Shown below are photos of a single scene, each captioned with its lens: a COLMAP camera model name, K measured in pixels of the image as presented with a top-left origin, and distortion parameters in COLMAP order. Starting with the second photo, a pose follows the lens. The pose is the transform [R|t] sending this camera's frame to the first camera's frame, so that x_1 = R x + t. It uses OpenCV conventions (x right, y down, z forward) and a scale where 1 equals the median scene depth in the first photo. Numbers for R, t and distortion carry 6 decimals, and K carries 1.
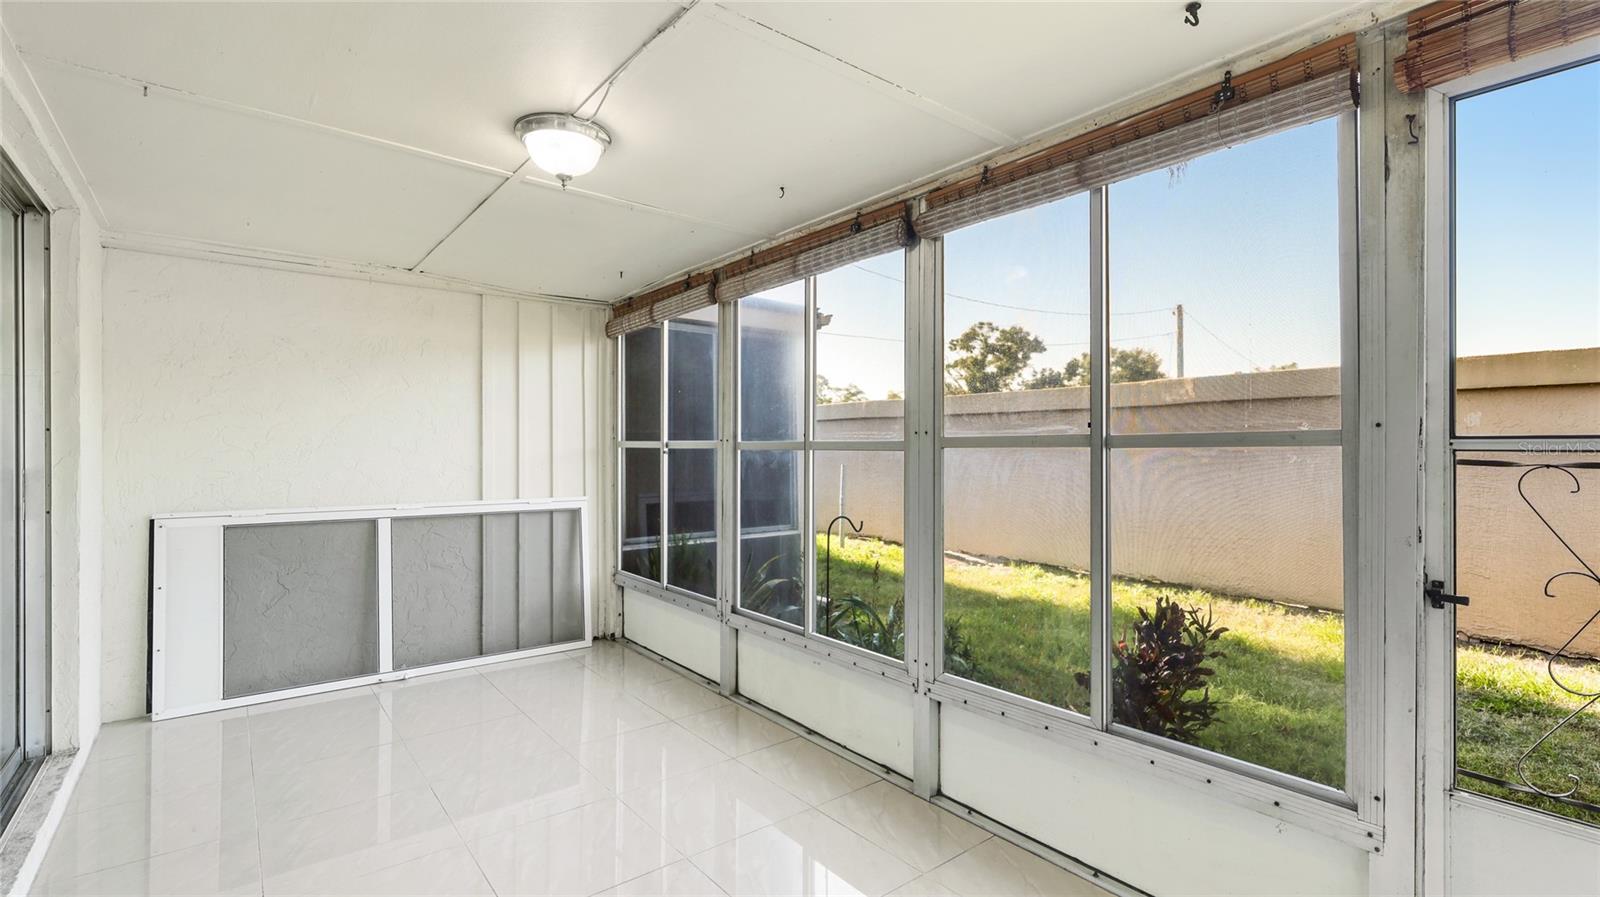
lens RADIAL K [[720.0, 0, 802.1], [0, 720.0, 445.3], [0, 0, 1]] dist [0.001032, -0.000106]
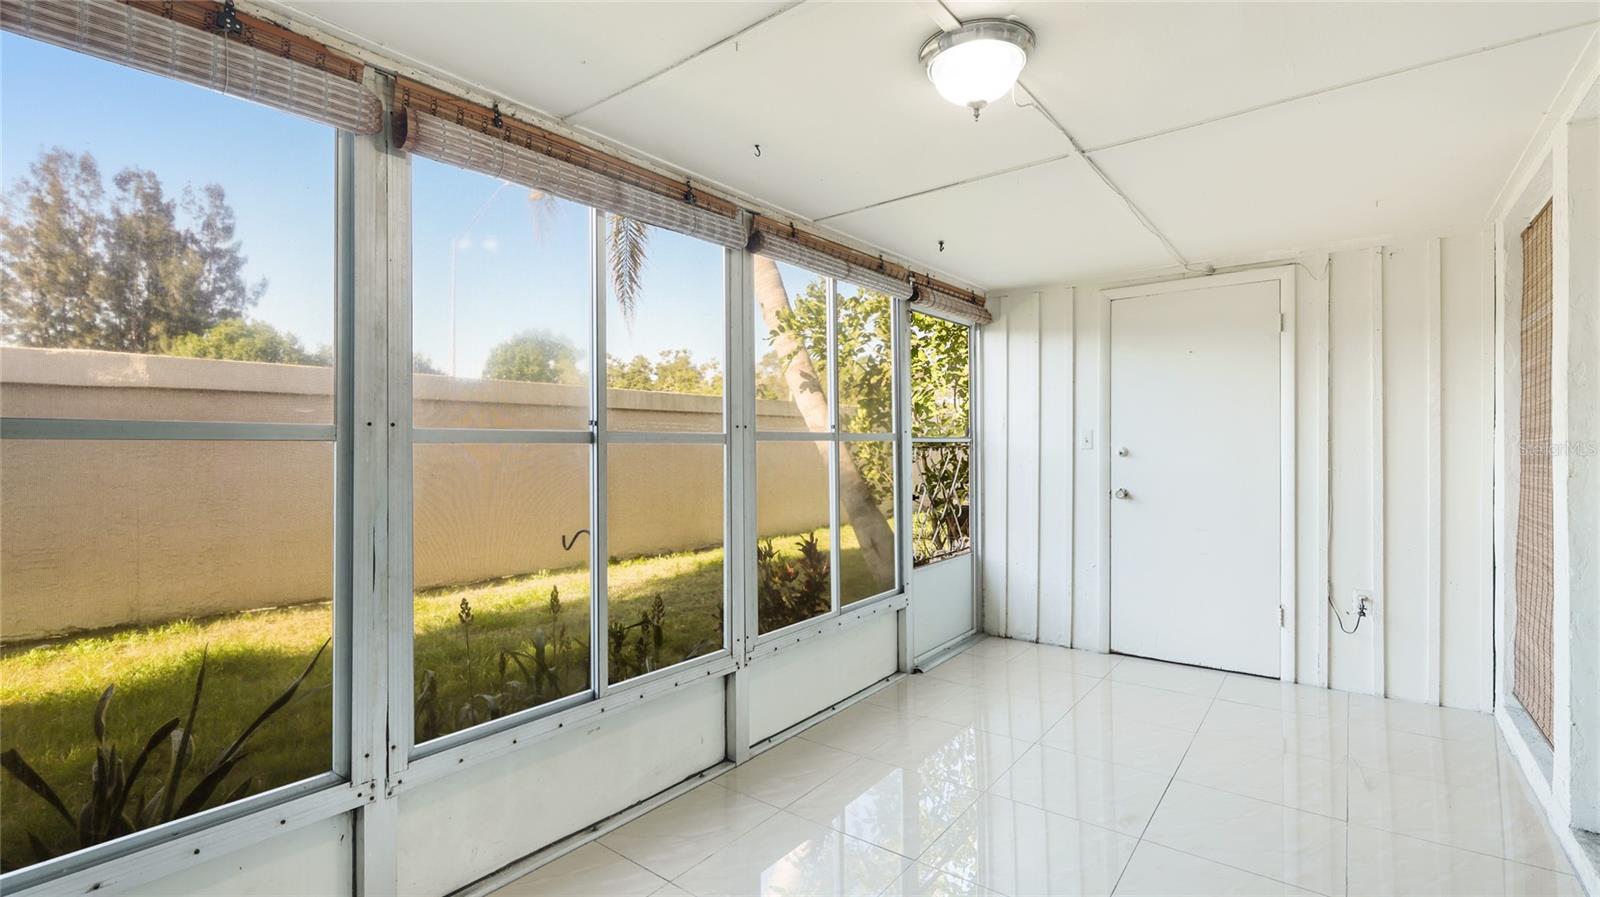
lens RADIAL K [[720.0, 0, 802.1], [0, 720.0, 445.3], [0, 0, 1]] dist [0.001032, -0.000106]
pose [[-0.240669, -0.000144, 0.970607, -0.785225], [0.000938, 0.999999, 0.000381, 0.008511], [-0.970607, 0.001002, -0.240668, 1.012671]]
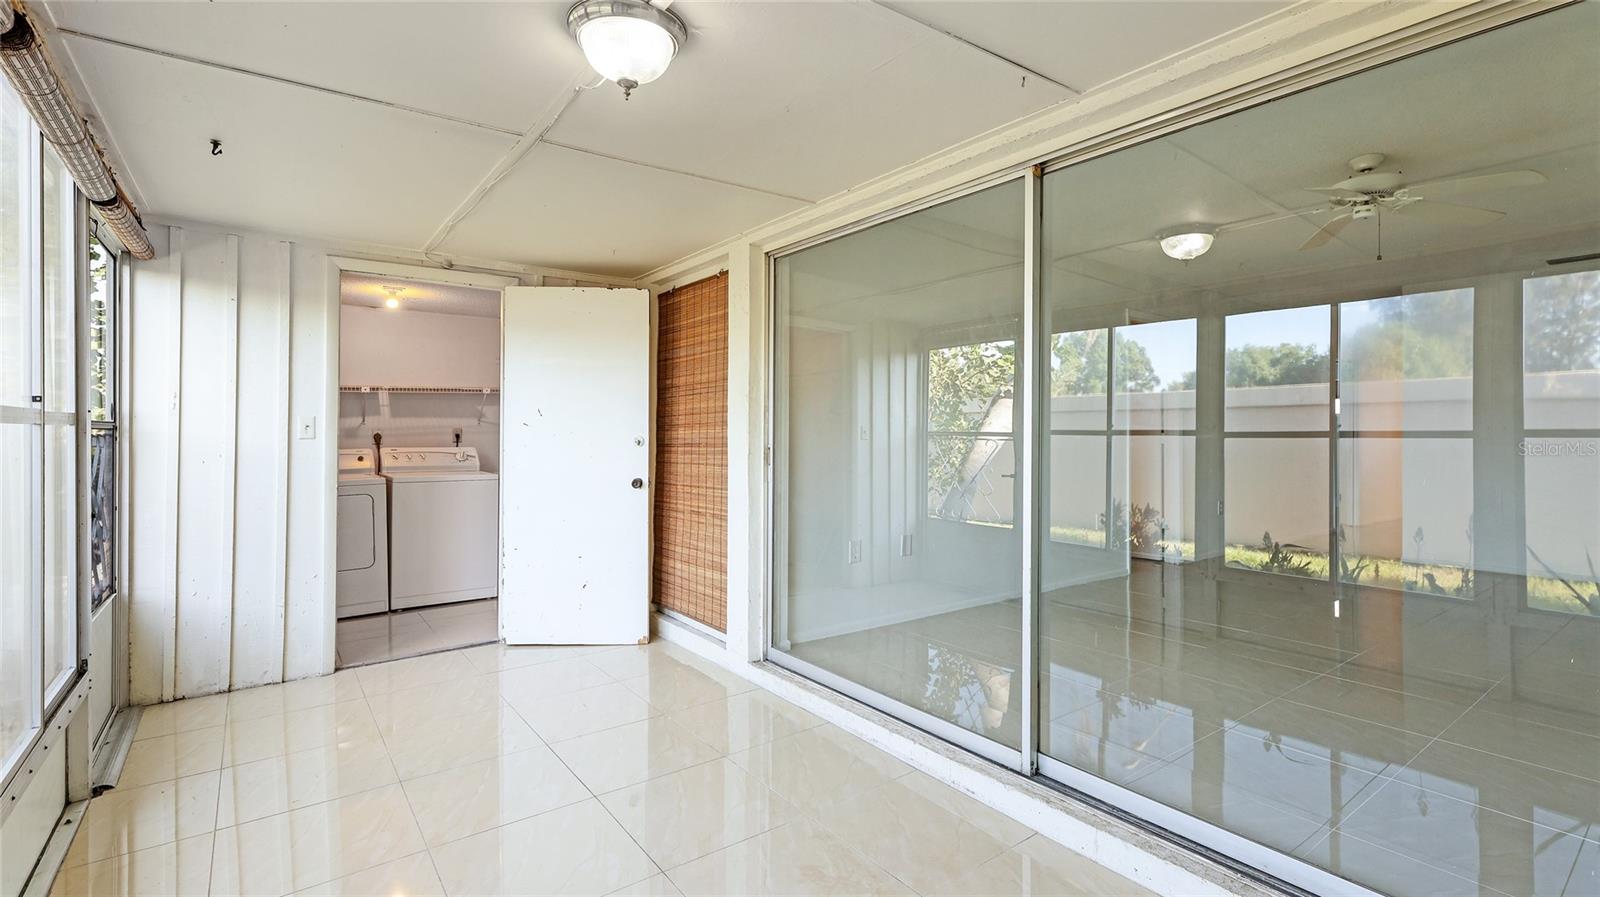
lens RADIAL K [[720.0, 0, 802.1], [0, 720.0, 445.3], [0, 0, 1]] dist [0.001032, -0.000106]
pose [[-0.999635, -0.003889, 0.026742, -0.403191], [-0.003521, 0.999898, 0.013827, 0.006903], [-0.026793, 0.013728, -0.999547, 1.296213]]
